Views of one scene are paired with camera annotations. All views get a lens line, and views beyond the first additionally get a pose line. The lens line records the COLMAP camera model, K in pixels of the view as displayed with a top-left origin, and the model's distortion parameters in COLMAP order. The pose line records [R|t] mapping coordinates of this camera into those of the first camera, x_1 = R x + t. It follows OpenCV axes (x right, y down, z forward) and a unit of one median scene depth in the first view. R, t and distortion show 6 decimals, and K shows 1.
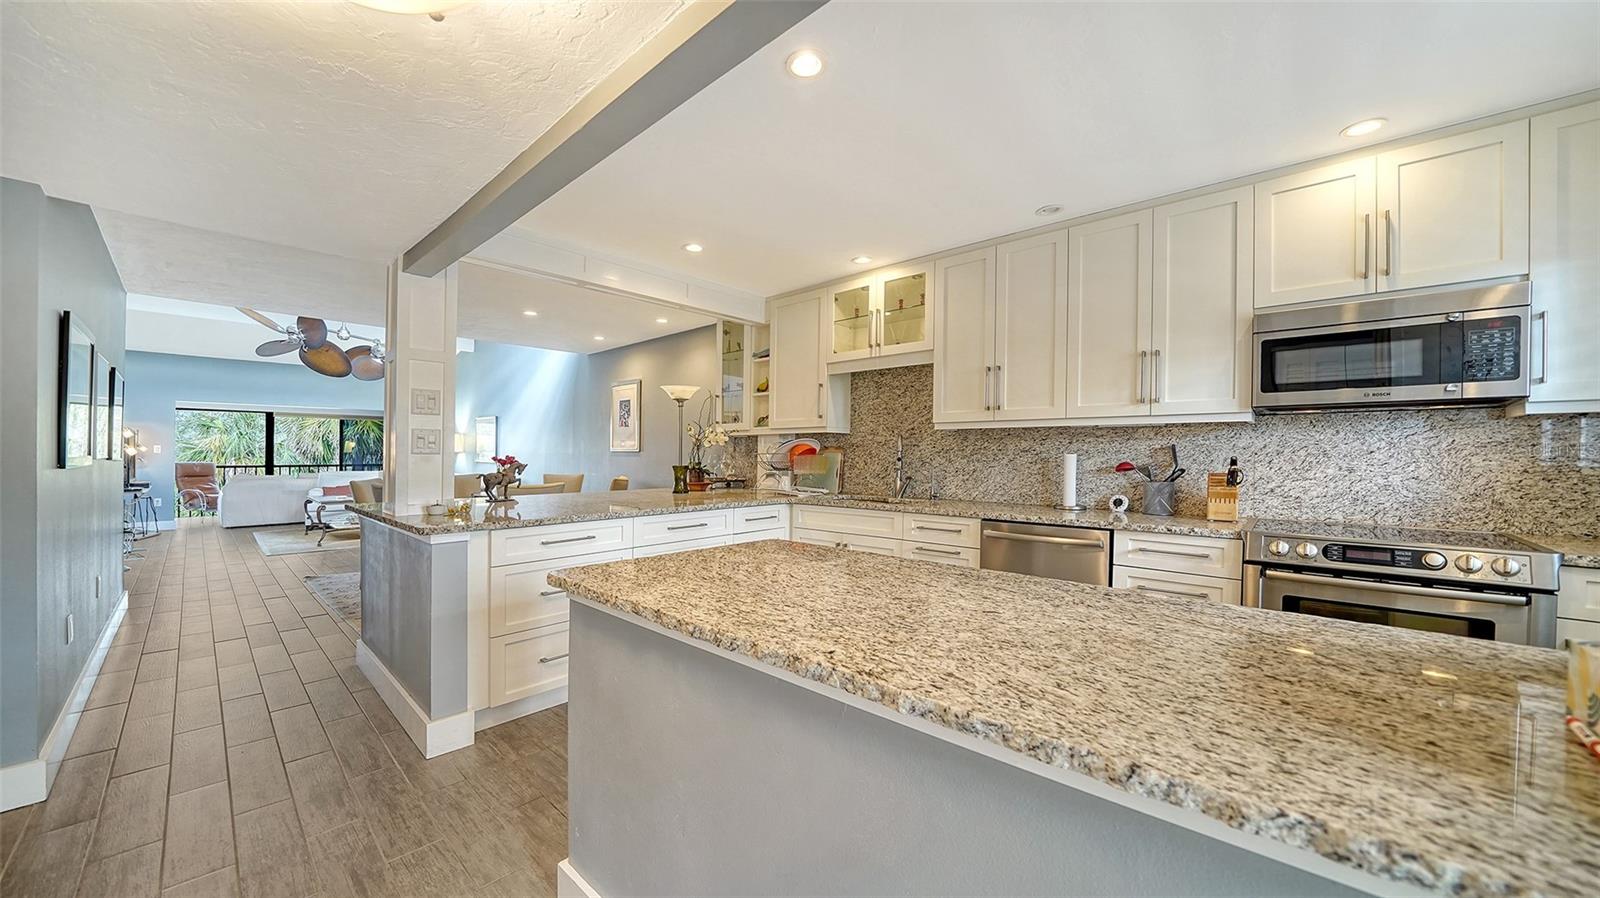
lens RADIAL K [[570.4, 0, 791.9], [0, 570.4, 459.5], [0, 0, 1]] dist [-0.016791, 0.000351]
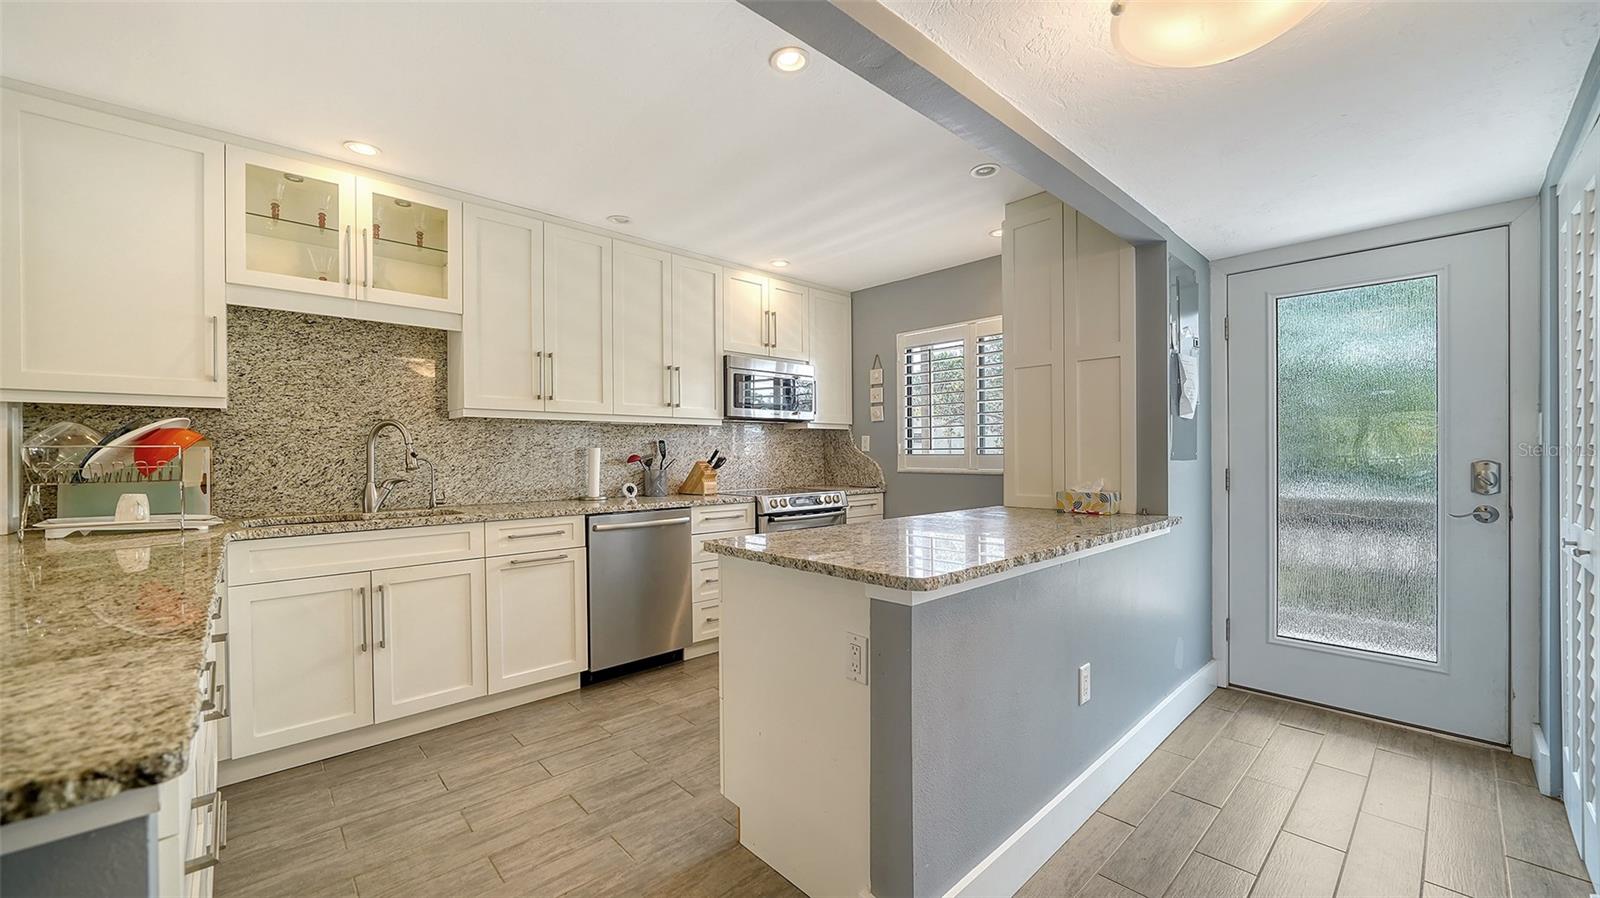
lens RADIAL K [[624.9, 0, 801.1], [0, 624.9, 457.5], [0, 0, 1]] dist [-0.023767, -0.000047]
pose [[0.066104, -0.009915, 0.997763, -0.633763], [0.017297, 0.999812, 0.008789, 0.004952], [-0.997663, 0.016677, 0.066263, 0.529844]]
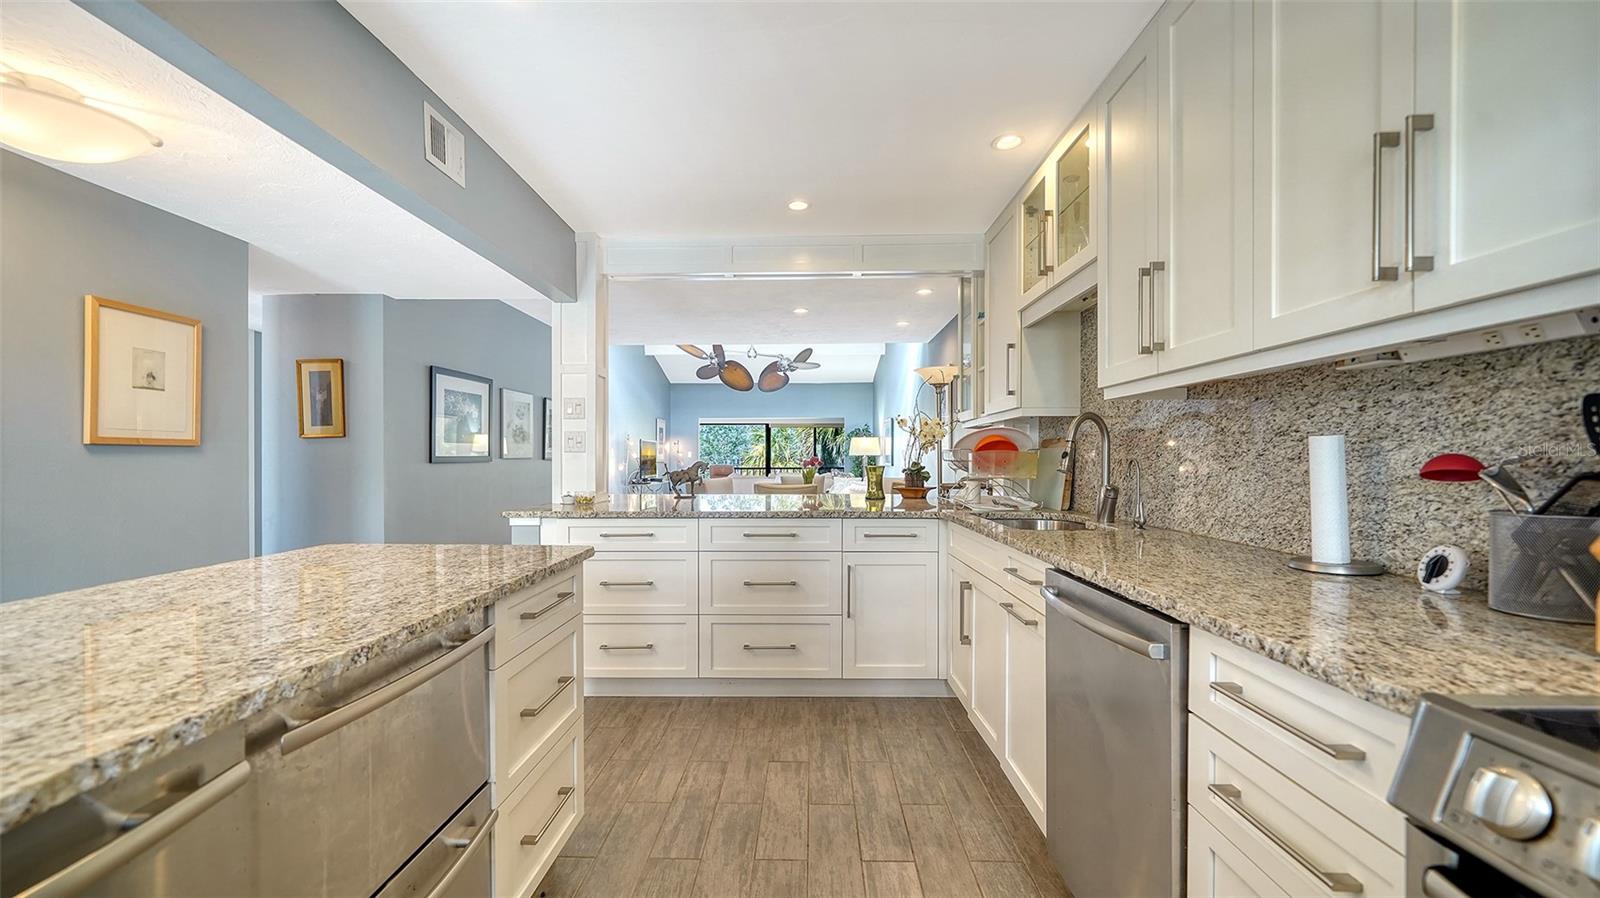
lens RADIAL K [[649.1, 0, 795.5], [0, 649.1, 457.3], [0, 0, 1]] dist [0.001425, 0.000189]
pose [[0.664168, -0.005482, -0.747564, 0.575485], [-0.005351, 0.999913, -0.012087, 0.013456], [0.747564, 0.012028, 0.664080, 0.394135]]
